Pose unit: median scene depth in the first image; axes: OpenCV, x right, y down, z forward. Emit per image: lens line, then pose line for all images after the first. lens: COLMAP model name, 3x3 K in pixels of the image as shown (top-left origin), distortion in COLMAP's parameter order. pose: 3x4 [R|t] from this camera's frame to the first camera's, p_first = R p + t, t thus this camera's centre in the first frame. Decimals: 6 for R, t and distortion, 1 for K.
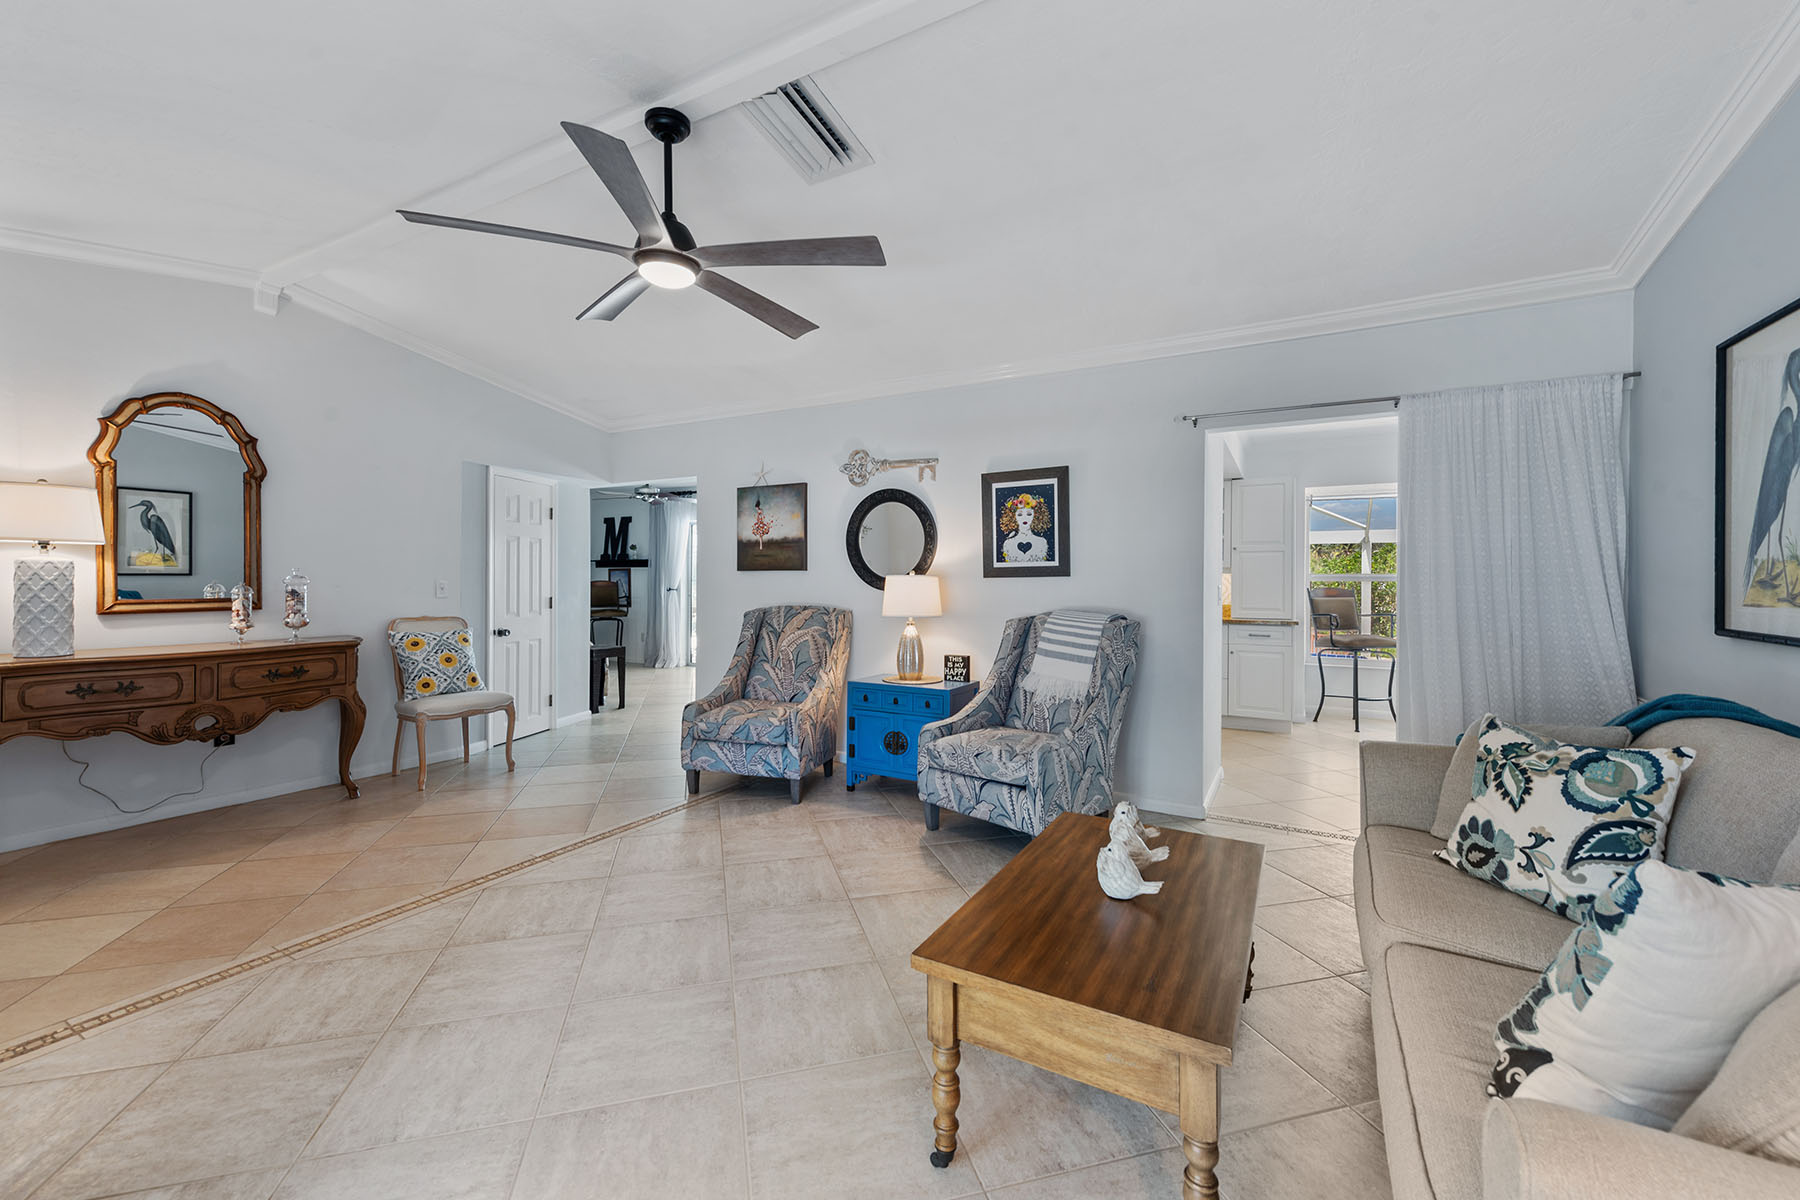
lens RADIAL K [[713.9, 0, 904.0], [0, 713.9, 586.6], [0, 0, 1]] dist [0.007670, -0.001572]
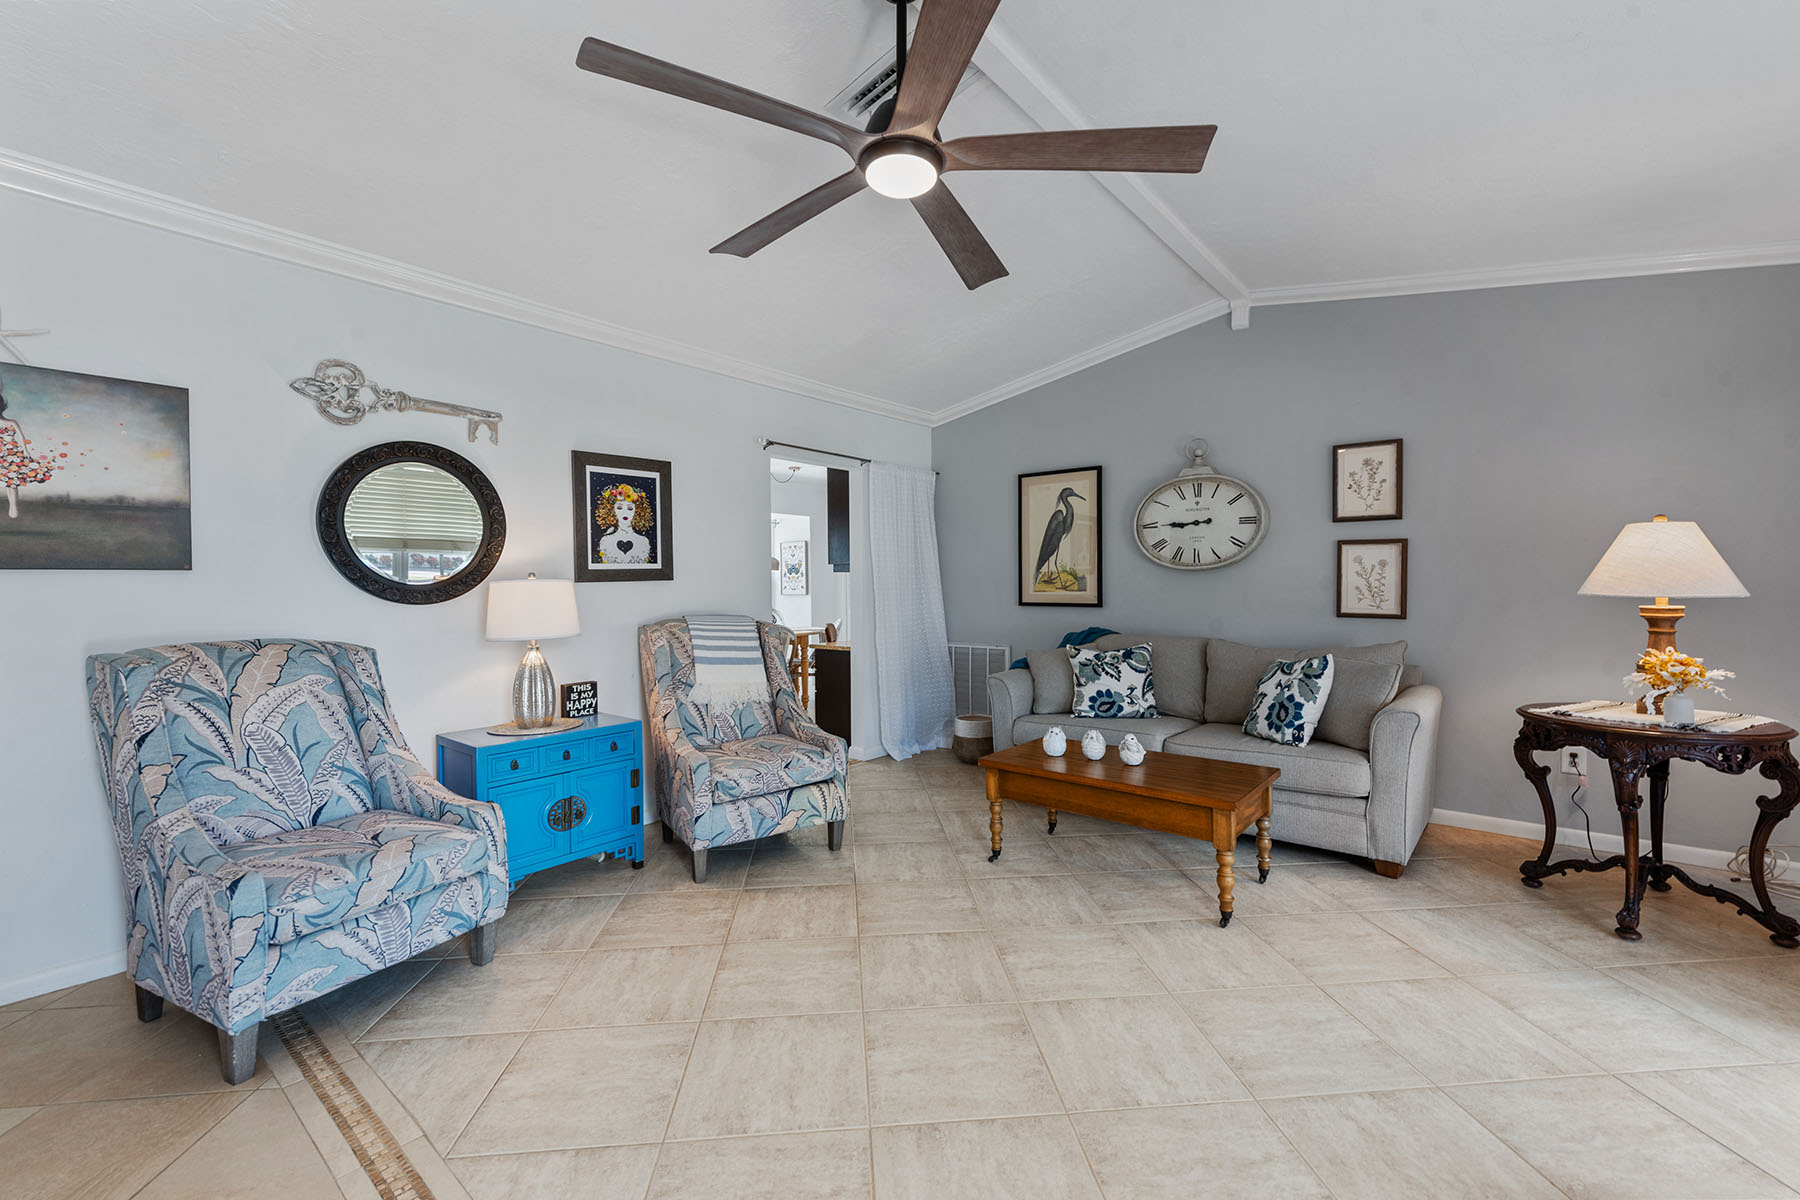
lens RADIAL K [[741.9, 0, 894.2], [0, 741.9, 592.6], [0, 0, 1]] dist [0.013133, -0.003643]
pose [[0.188493, -0.017412, 0.981920, -0.680003], [0.018788, 0.999724, 0.014121, -0.006347], [-0.981895, 0.015787, 0.188768, 0.535985]]
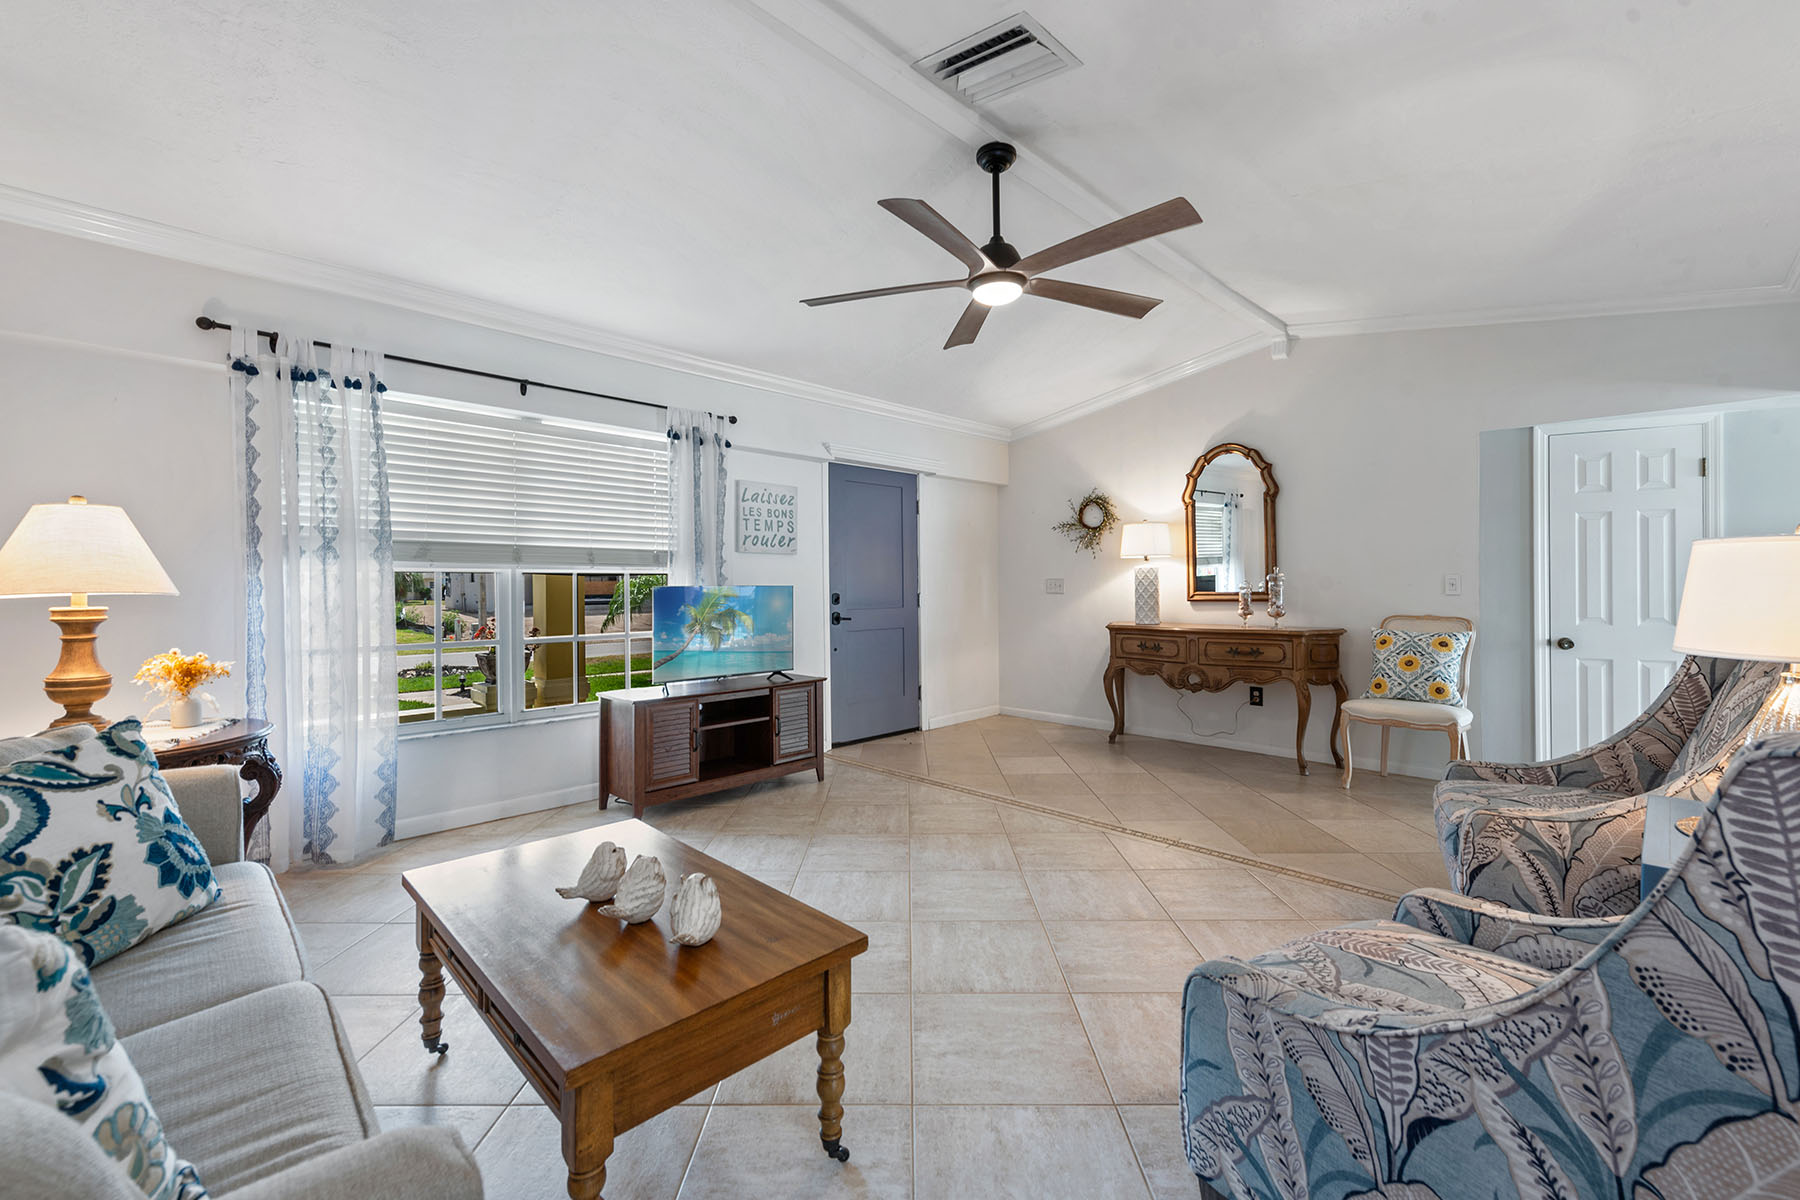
lens RADIAL K [[741.9, 0, 908.0], [0, 741.9, 586.1], [0, 0, 1]] dist [0.013133, -0.003643]
pose [[-0.268074, -0.003332, -0.963393, 0.495995], [-0.005107, 0.999985, -0.002038, 0.010884], [0.963385, 0.004374, -0.268087, 0.720934]]
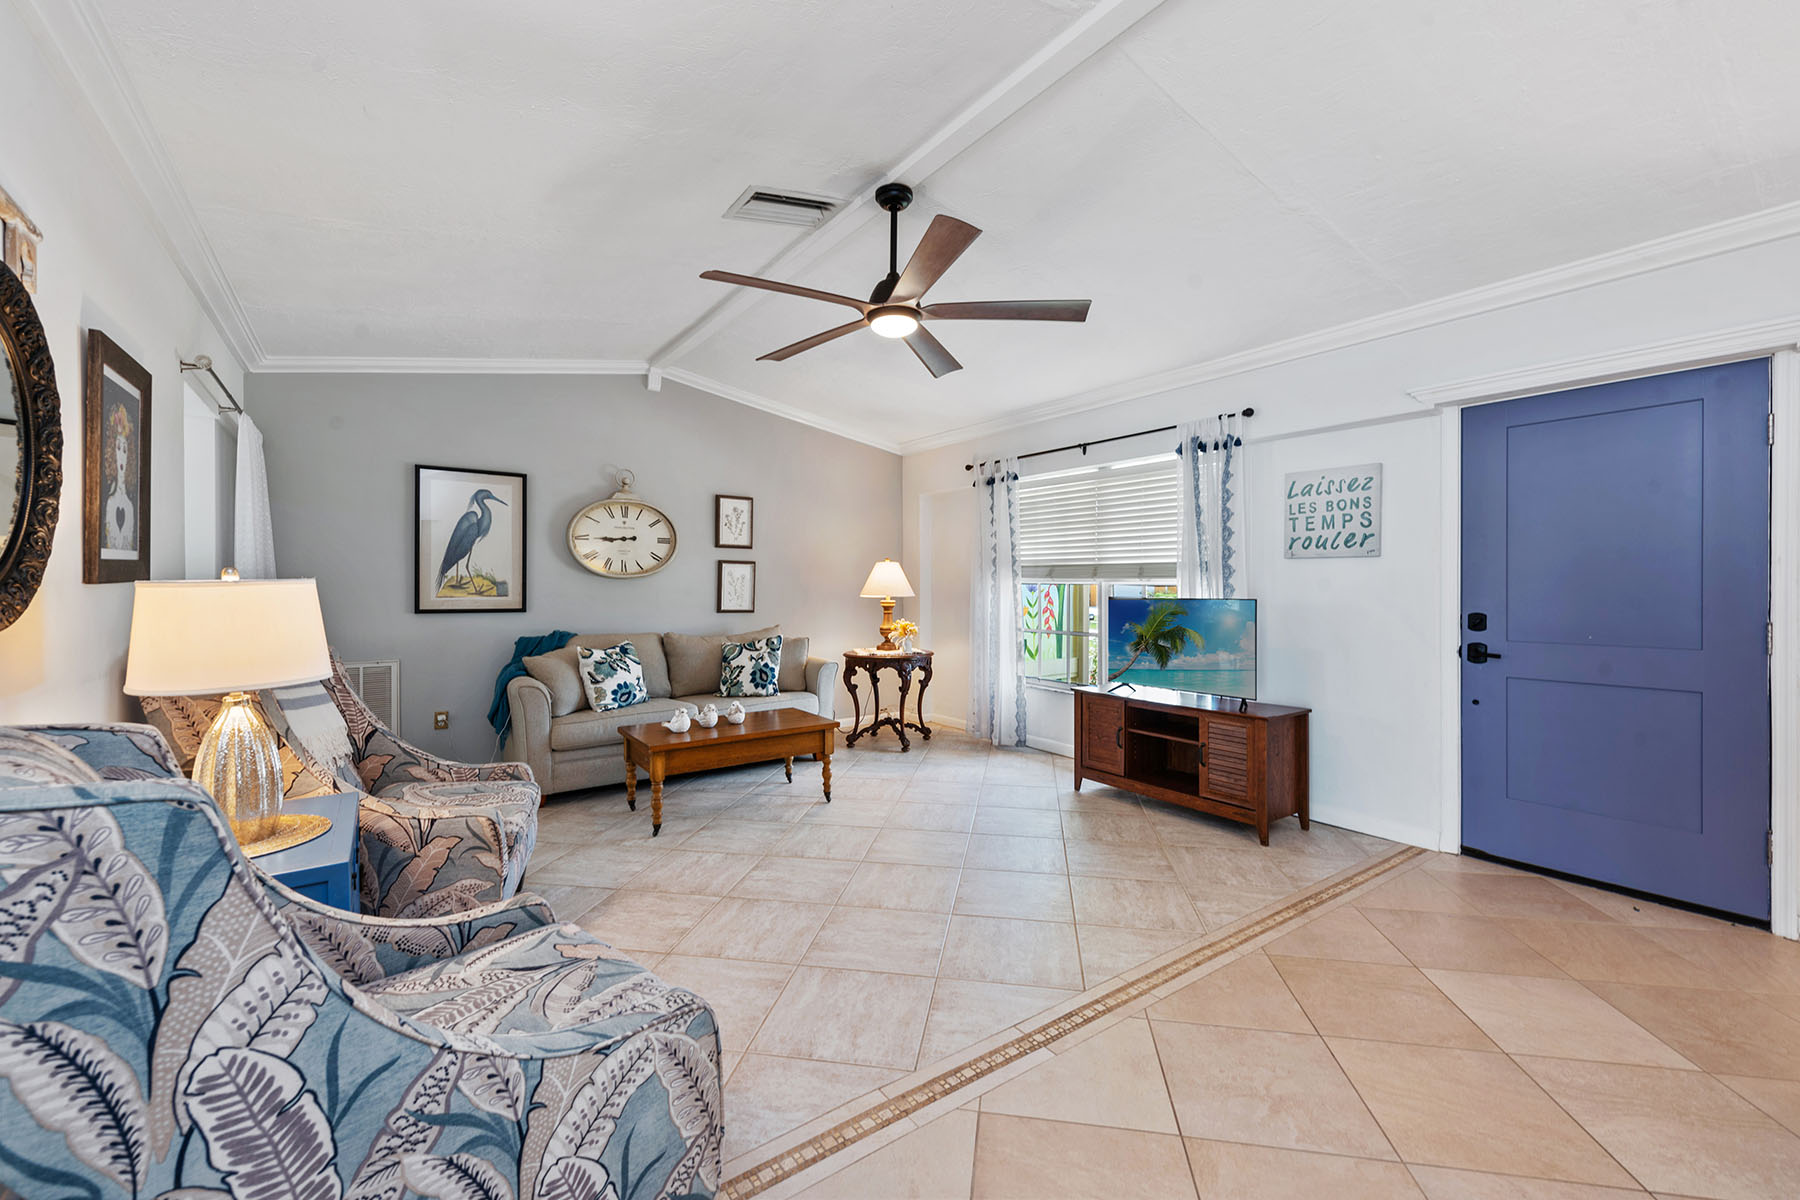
lens RADIAL K [[741.9, 0, 902.8], [0, 741.9, 588.6], [0, 0, 1]] dist [0.013133, -0.003643]
pose [[-0.902468, -0.007611, 0.430689, -0.533545], [-0.000769, 0.999871, 0.016057, -0.018842], [-0.430755, 0.014160, -0.902358, 1.282118]]
